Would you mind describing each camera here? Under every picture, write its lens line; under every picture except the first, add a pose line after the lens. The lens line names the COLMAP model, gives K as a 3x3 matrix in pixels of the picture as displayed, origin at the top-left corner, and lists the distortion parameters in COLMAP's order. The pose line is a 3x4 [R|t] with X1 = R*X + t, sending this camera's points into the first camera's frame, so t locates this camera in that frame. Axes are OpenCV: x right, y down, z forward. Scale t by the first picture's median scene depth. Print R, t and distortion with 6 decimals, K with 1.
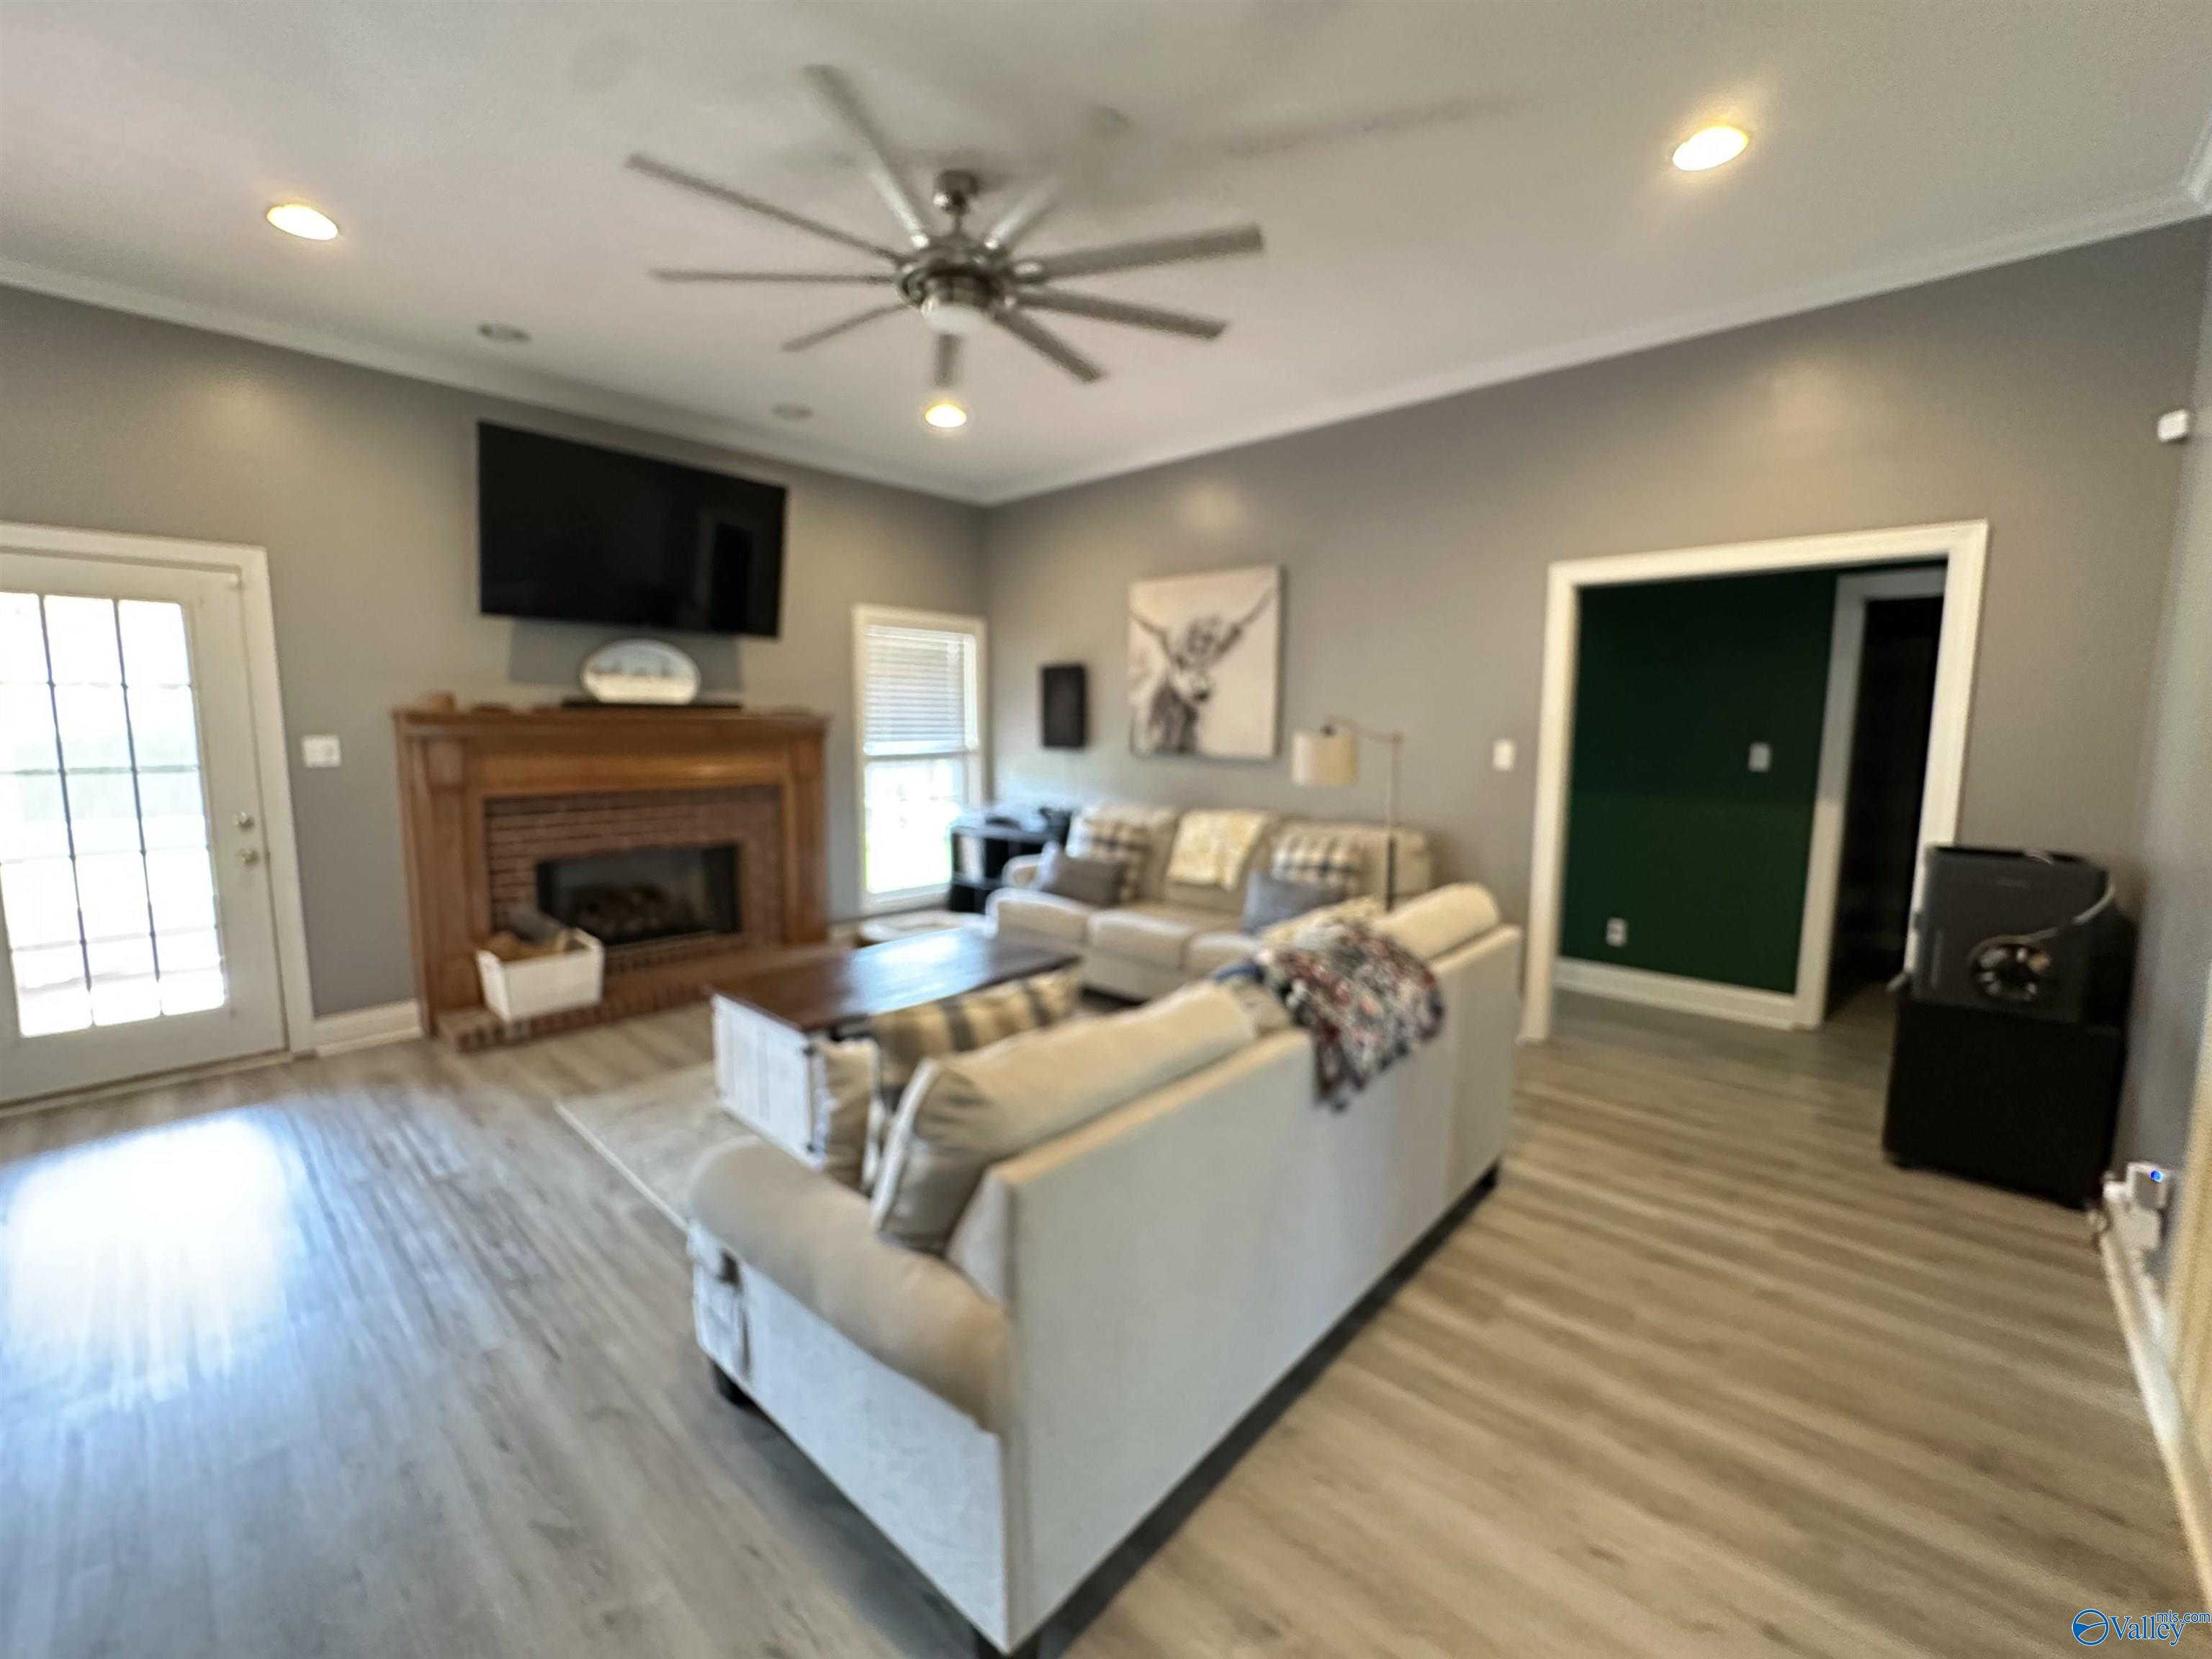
lens RADIAL K [[889.7, 0, 1106.4], [0, 889.7, 840.1], [0, 0, 1]] dist [-0.006369, 0.000864]
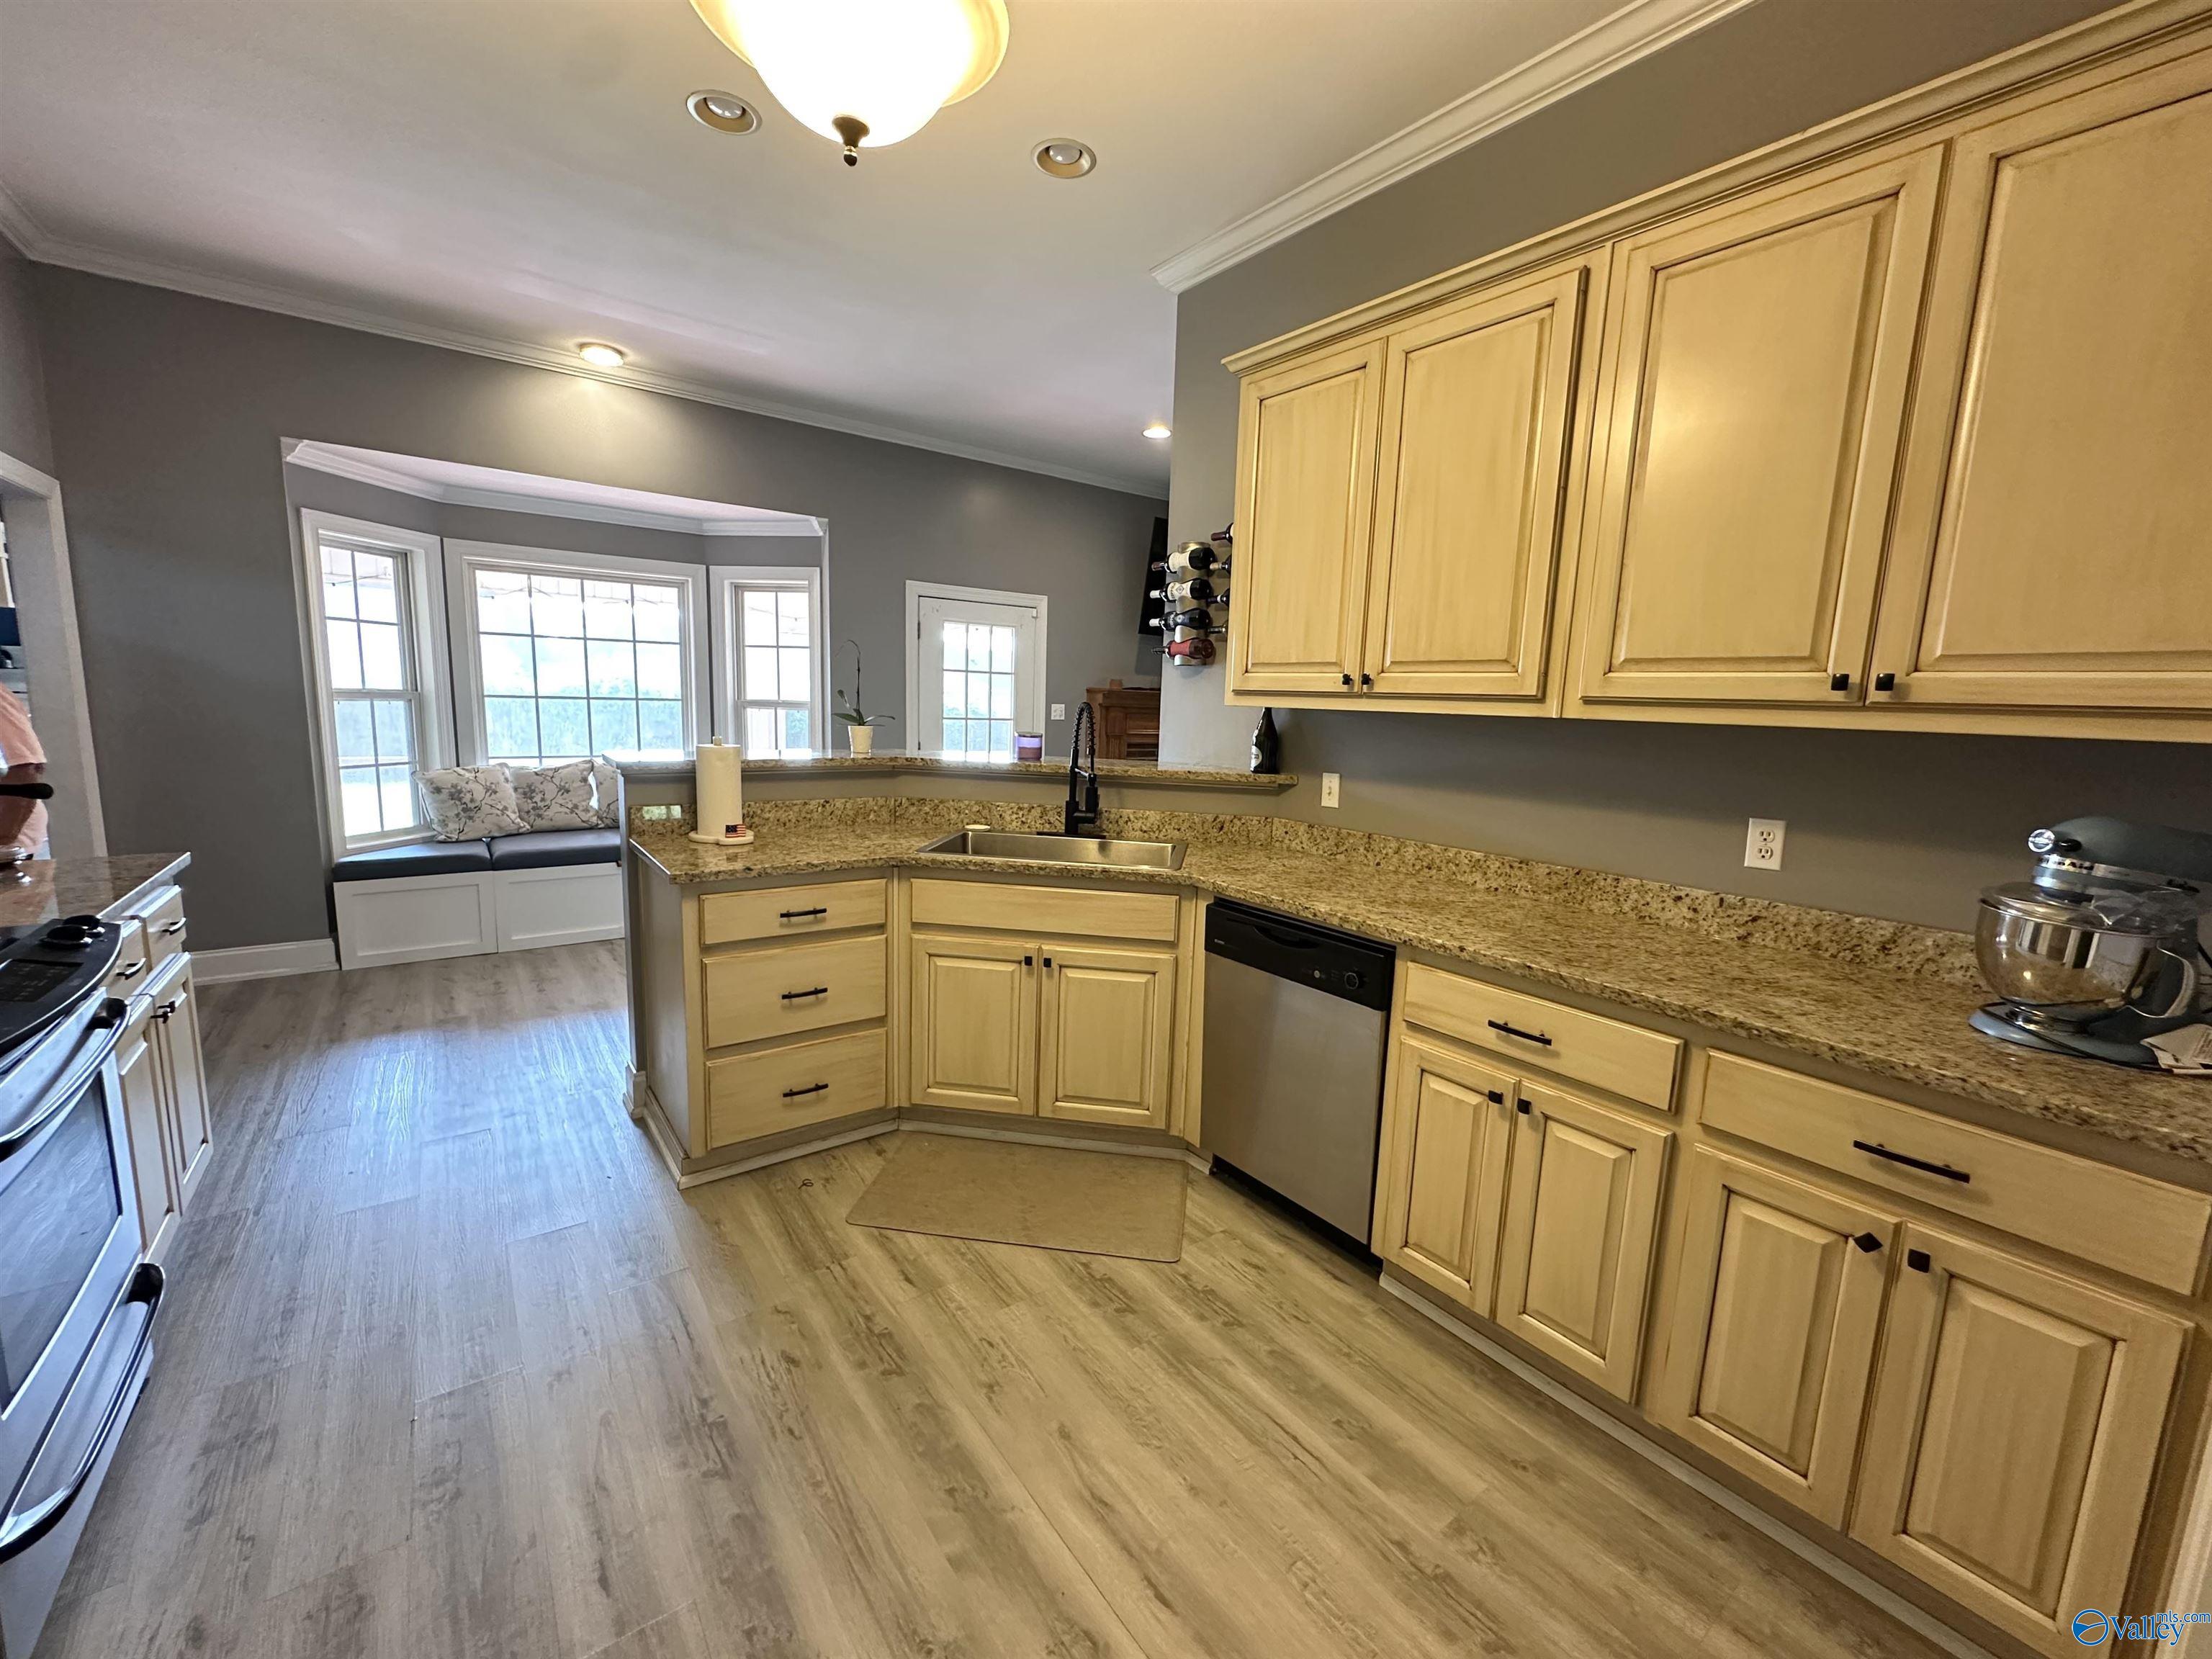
lens RADIAL K [[889.7, 0, 1107.5], [0, 889.7, 827.7], [0, 0, 1]] dist [-0.006369, 0.000864]
pose [[0.984747, 0.052329, -0.165937, -0.429619], [-0.050616, 0.998612, 0.014533, 0.082017], [0.166467, -0.005912, 0.986029, -0.601635]]
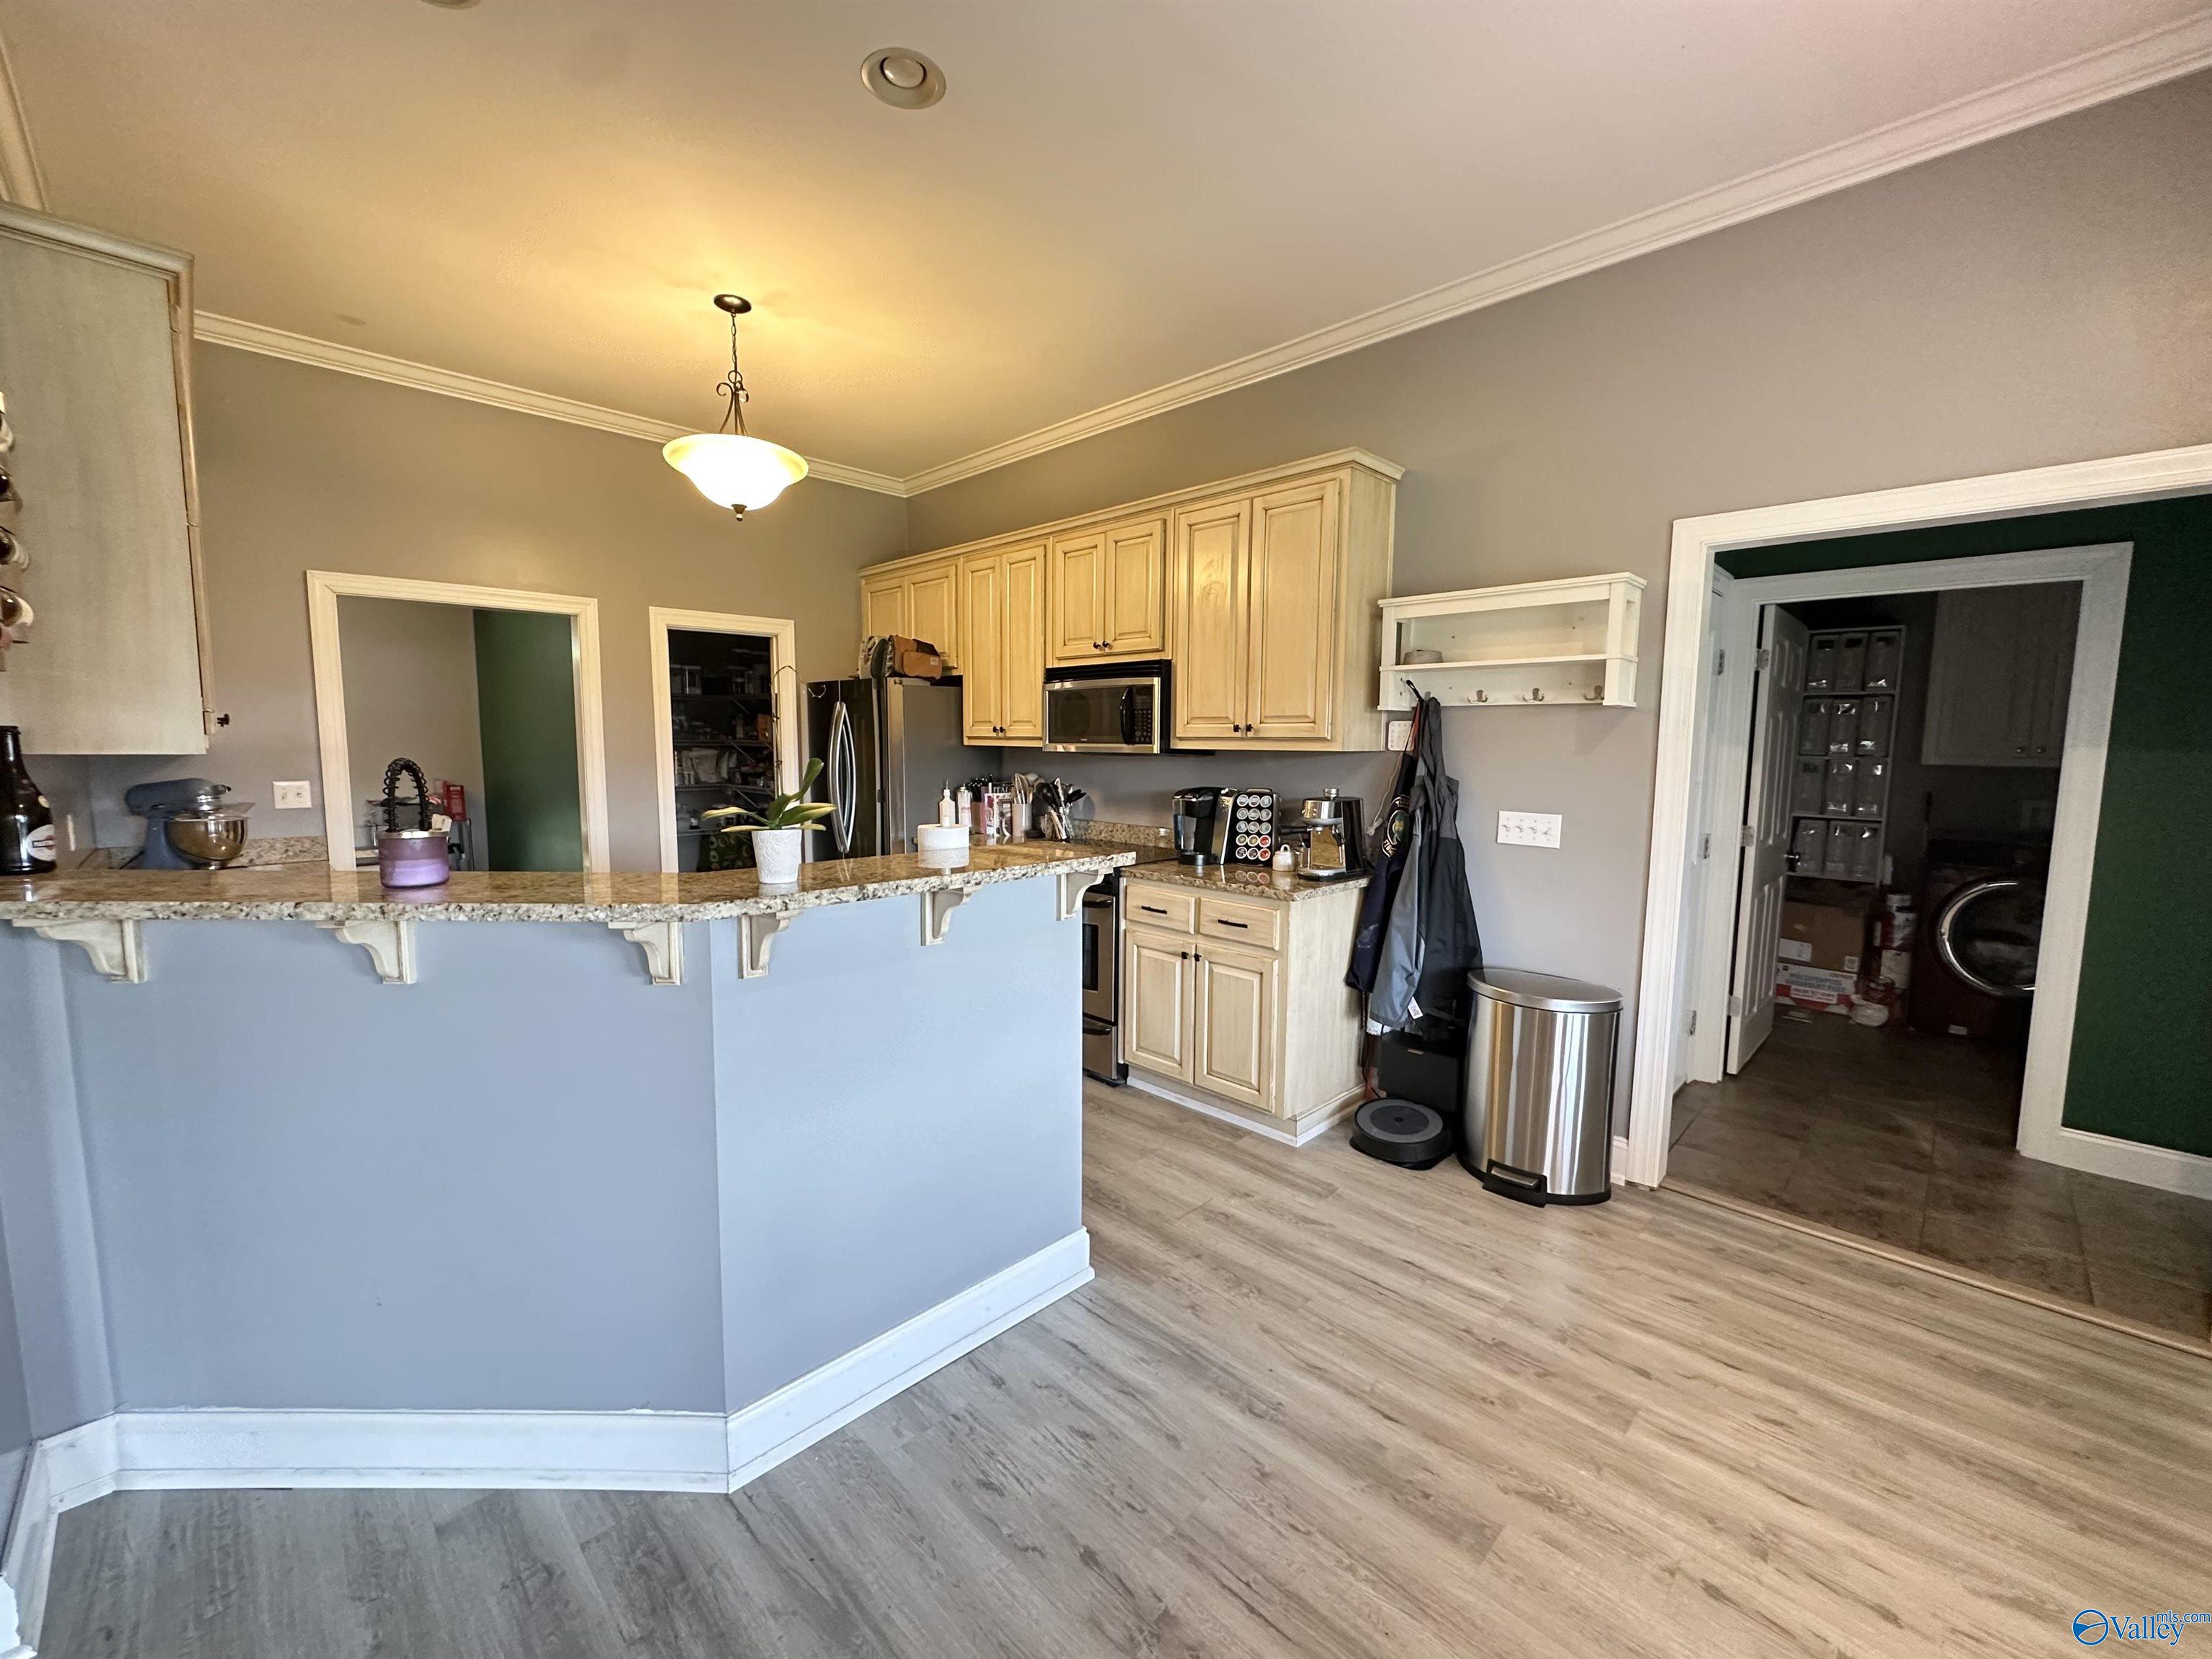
lens RADIAL K [[889.7, 0, 1099.9], [0, 889.7, 828.5], [0, 0, 1]] dist [-0.006369, 0.000864]
pose [[-0.999252, -0.017751, 0.034348, -0.929586], [-0.009481, 0.973751, 0.227420, -0.074103], [-0.037483, 0.226925, -0.973191, 0.503167]]
